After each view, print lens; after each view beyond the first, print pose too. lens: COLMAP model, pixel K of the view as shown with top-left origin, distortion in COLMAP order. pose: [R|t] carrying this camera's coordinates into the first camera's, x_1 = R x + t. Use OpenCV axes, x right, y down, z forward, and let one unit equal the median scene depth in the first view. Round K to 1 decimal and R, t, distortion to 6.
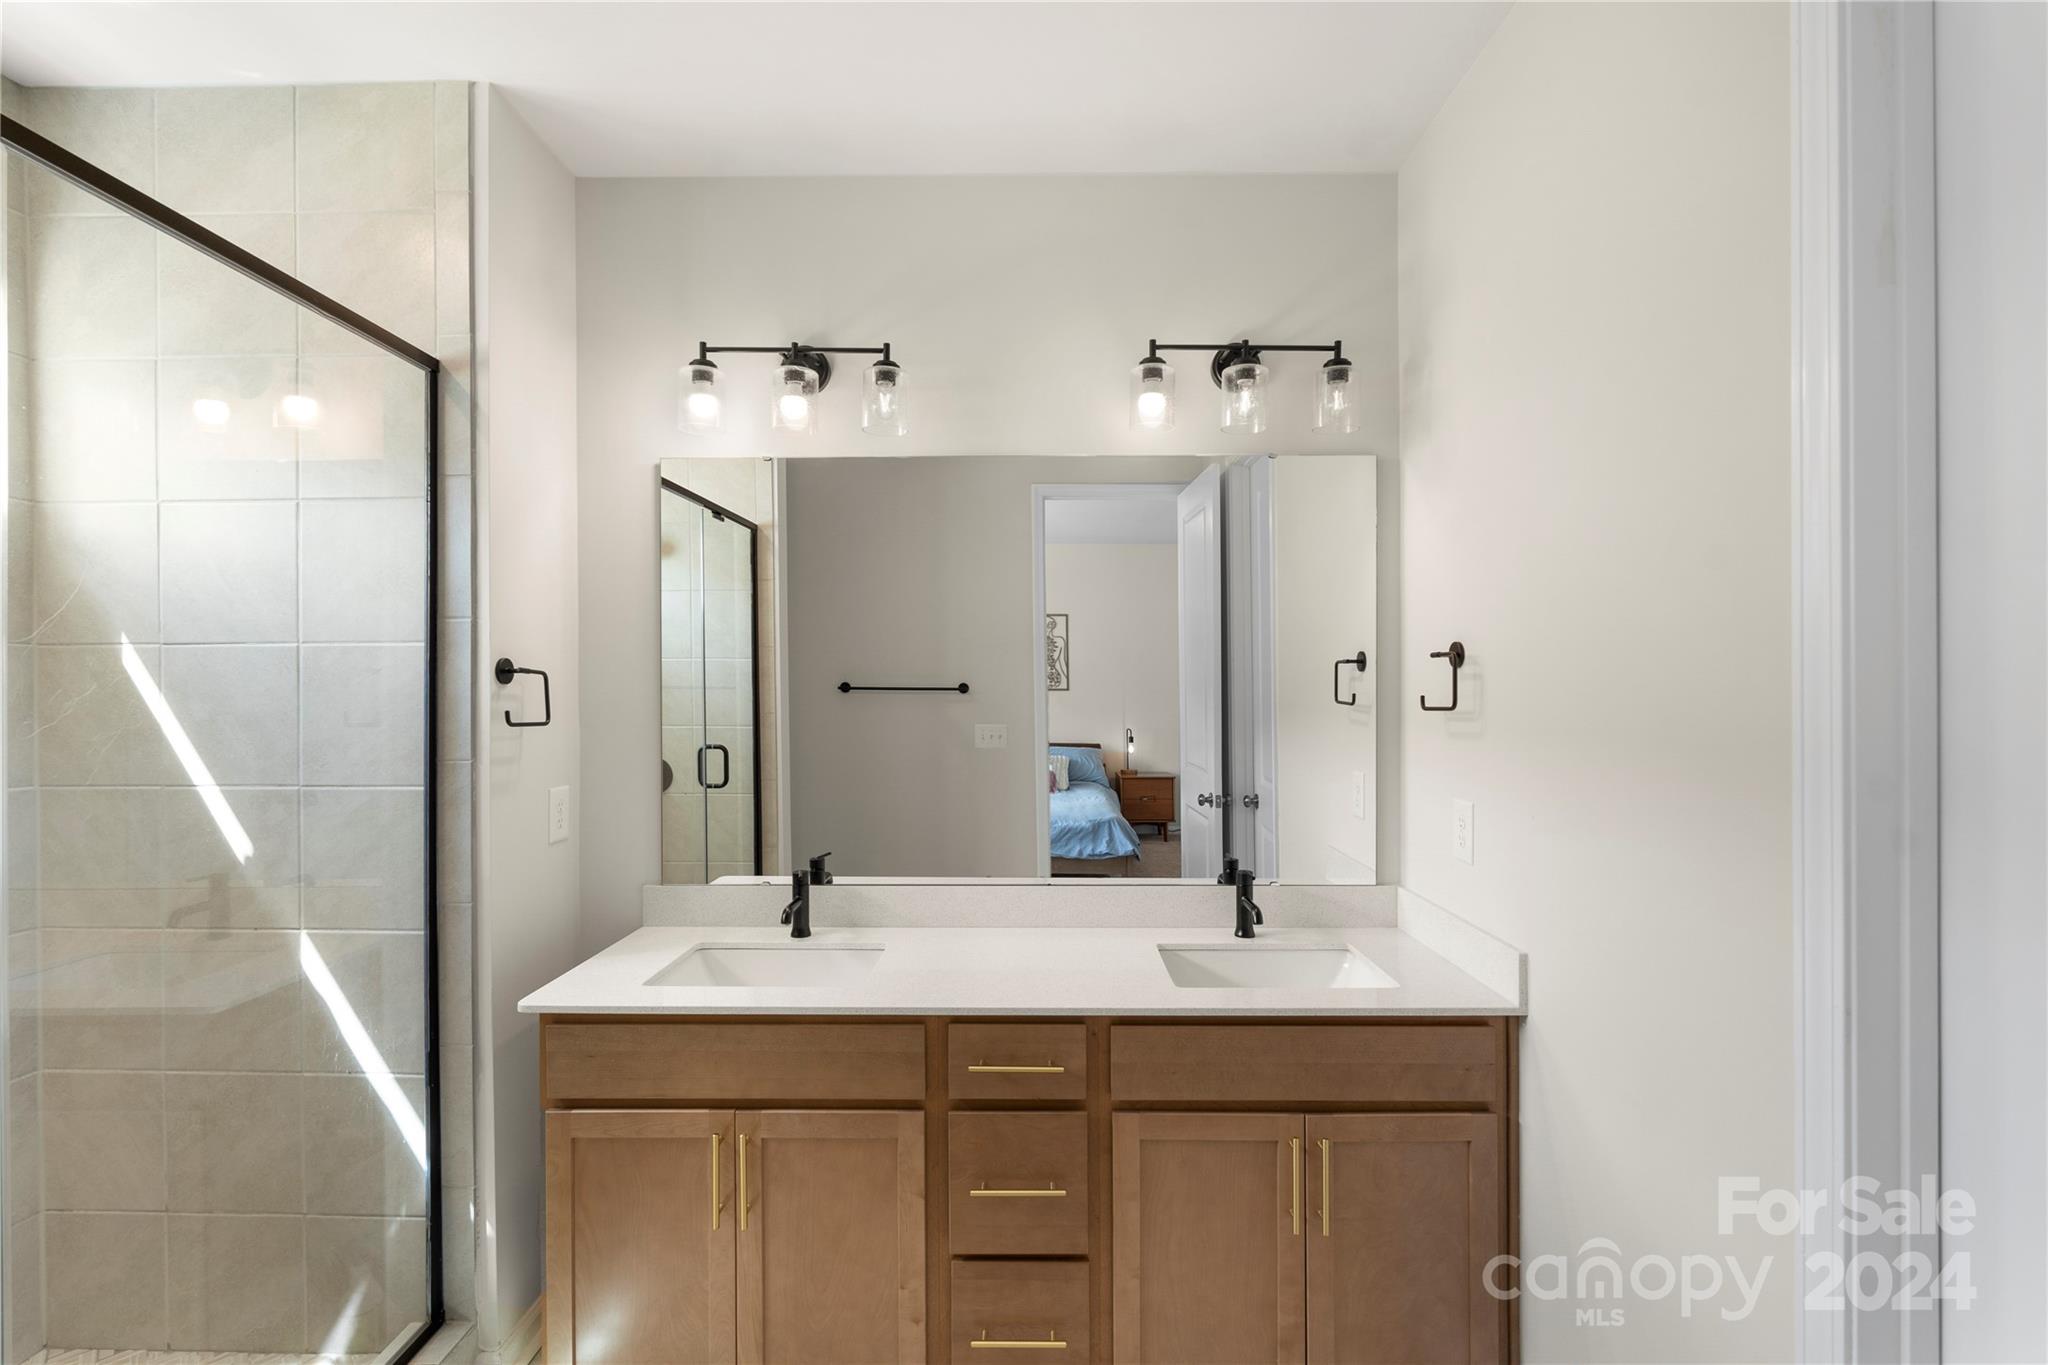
lens RADIAL K [[905.1, 0, 1022.0], [0, 905.1, 684.3], [0, 0, 1]] dist [-0.003701, -0.000088]
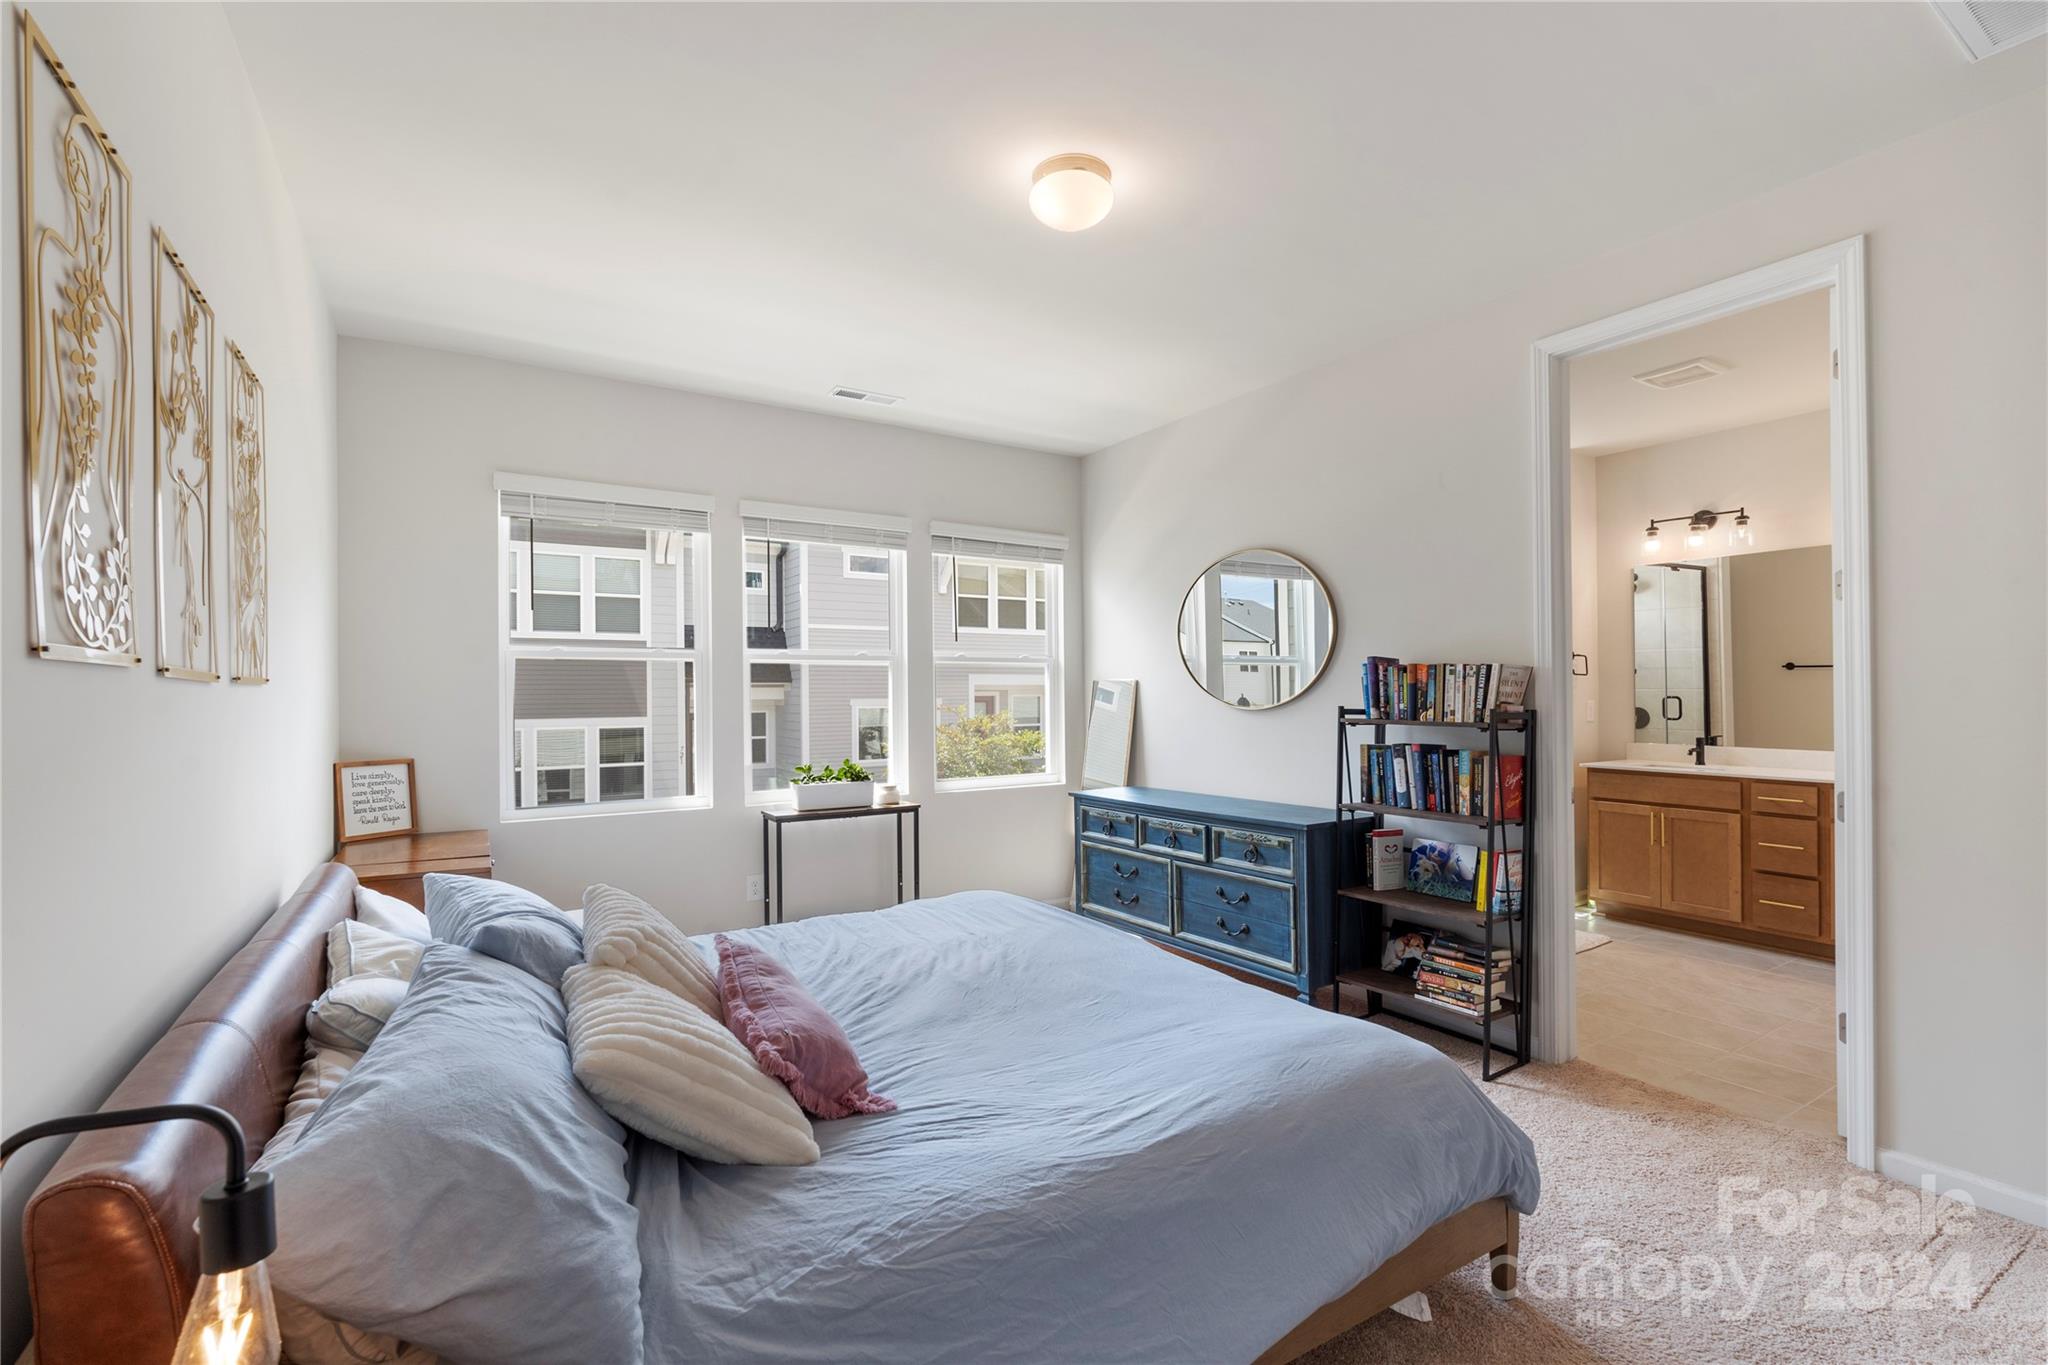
lens RADIAL K [[905.1, 0, 1028.6], [0, 905.1, 681.1], [0, 0, 1]] dist [-0.003701, -0.000088]
pose [[0.546257, -0.003224, -0.837611, 0.775447], [0.002024, 0.999995, -0.002529, 0.064902], [0.837615, -0.000313, 0.546261, -1.759192]]
